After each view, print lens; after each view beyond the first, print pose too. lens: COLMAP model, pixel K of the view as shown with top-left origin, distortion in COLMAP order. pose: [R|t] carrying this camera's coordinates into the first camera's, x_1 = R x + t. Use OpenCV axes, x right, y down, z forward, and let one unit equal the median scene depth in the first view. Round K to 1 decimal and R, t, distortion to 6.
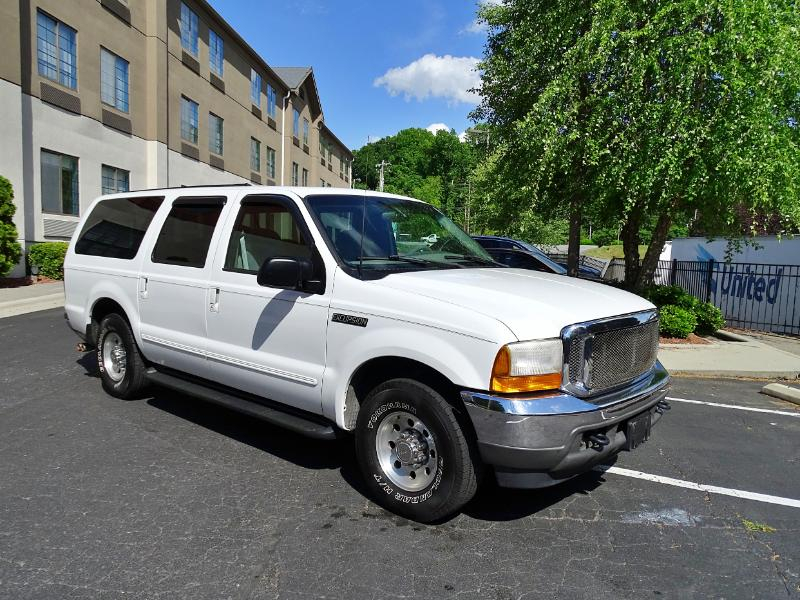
lens RADIAL K [[631.6, 0, 413.6], [0, 631.6, 301.5], [0, 0, 1]] dist [-0.002742, 0.000578]
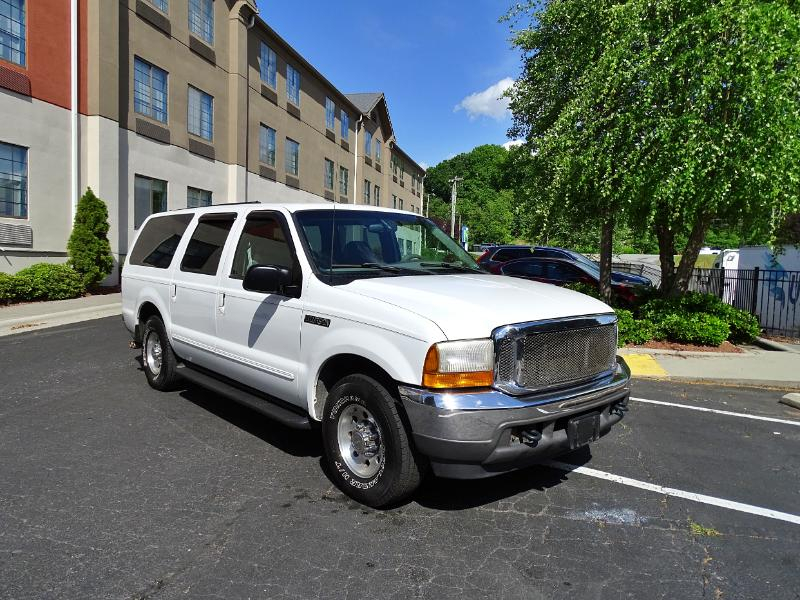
lens RADIAL K [[603.5, 0, 398.9], [0, 603.5, 282.6], [0, 0, 1]] dist [-0.003873, 0.002281]
pose [[0.988664, -0.001258, -0.150140, 0.140044], [-0.005545, 0.998977, -0.044884, 0.006087], [0.150043, 0.045208, 0.987645, -0.024701]]
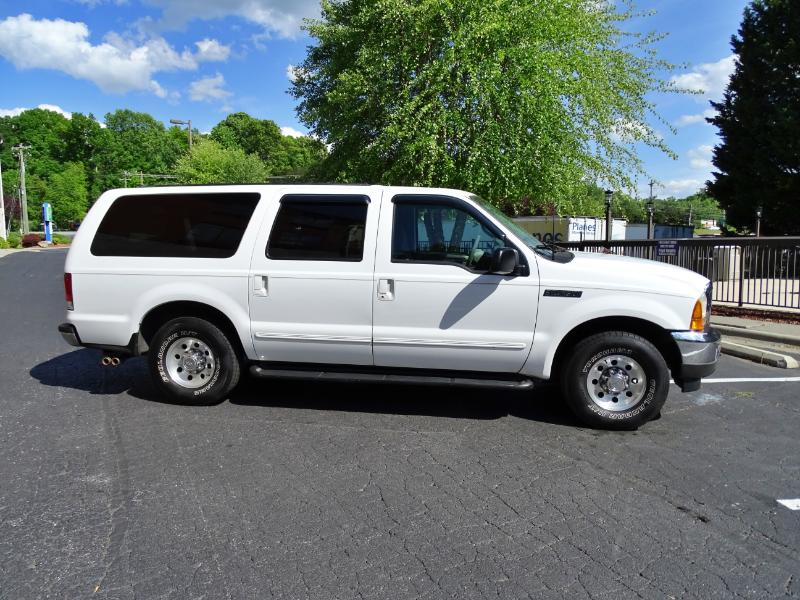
lens RADIAL K [[580.5, 0, 399.4], [0, 580.5, 299.4], [0, 0, 1]] dist [0.001090, 0.000556]
pose [[0.847083, -0.087691, 0.524176, -0.706324], [0.072789, 0.996142, 0.049019, -0.029501], [-0.526452, -0.003369, 0.850198, 0.106248]]
